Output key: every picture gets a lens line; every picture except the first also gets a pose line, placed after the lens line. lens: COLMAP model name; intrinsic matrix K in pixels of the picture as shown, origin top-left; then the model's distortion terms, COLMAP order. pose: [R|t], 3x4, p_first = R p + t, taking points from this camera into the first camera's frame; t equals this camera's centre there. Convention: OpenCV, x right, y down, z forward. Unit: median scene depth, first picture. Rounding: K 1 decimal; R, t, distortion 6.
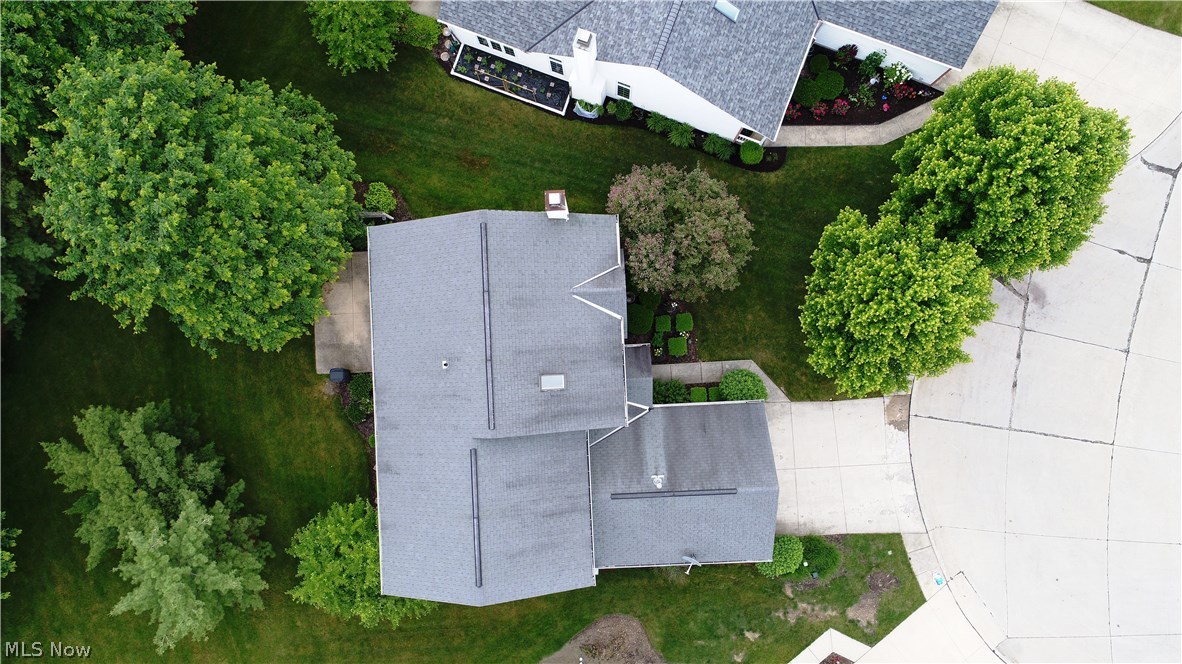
lens RADIAL K [[798.0, 0, 591.7], [0, 798.0, 334.2], [0, 0, 1]] dist [0.001471, -0.002960]
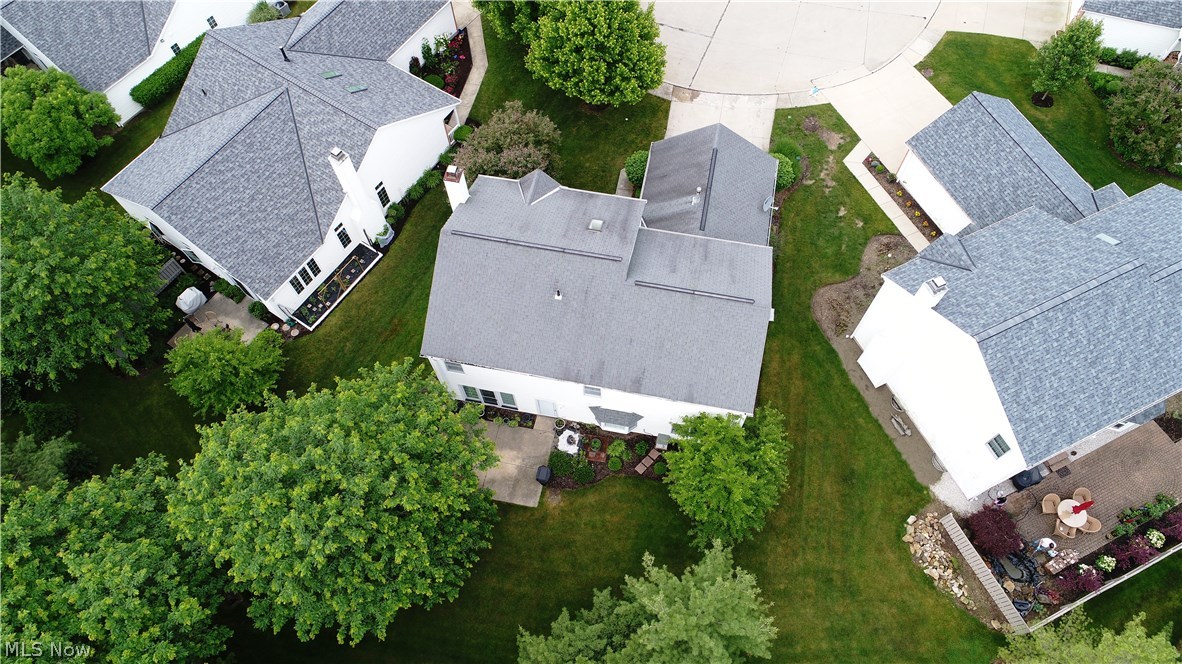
lens RADIAL K [[798.0, 0, 588.9], [0, 798.0, 331.0], [0, 0, 1]] dist [0.001471, -0.002960]
pose [[0.243649, -0.860879, 0.446680, -0.590388], [0.969861, 0.217395, -0.110045, 0.176618], [-0.002371, 0.460030, 0.887900, 0.006409]]
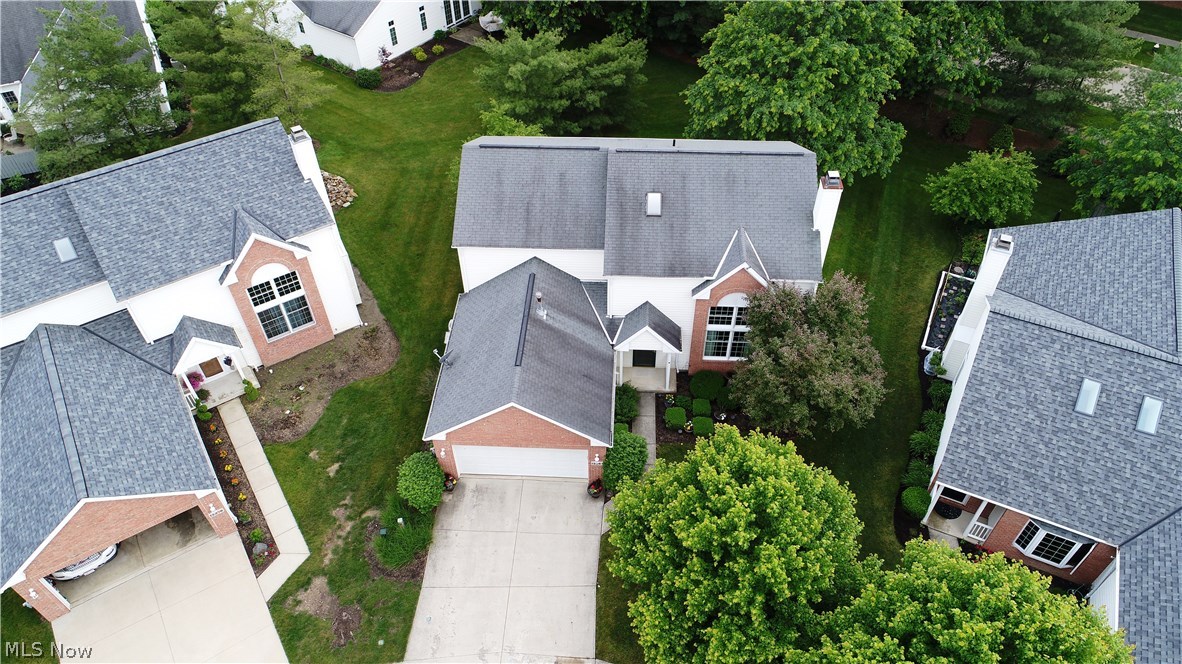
lens RADIAL K [[798.0, 0, 589.3], [0, 798.0, 330.8], [0, 0, 1]] dist [0.001471, -0.002960]
pose [[-0.100347, 0.714588, -0.692311, 0.657613], [-0.994244, -0.045761, 0.096878, 0.028753], [0.037547, 0.698047, 0.715067, 0.294010]]
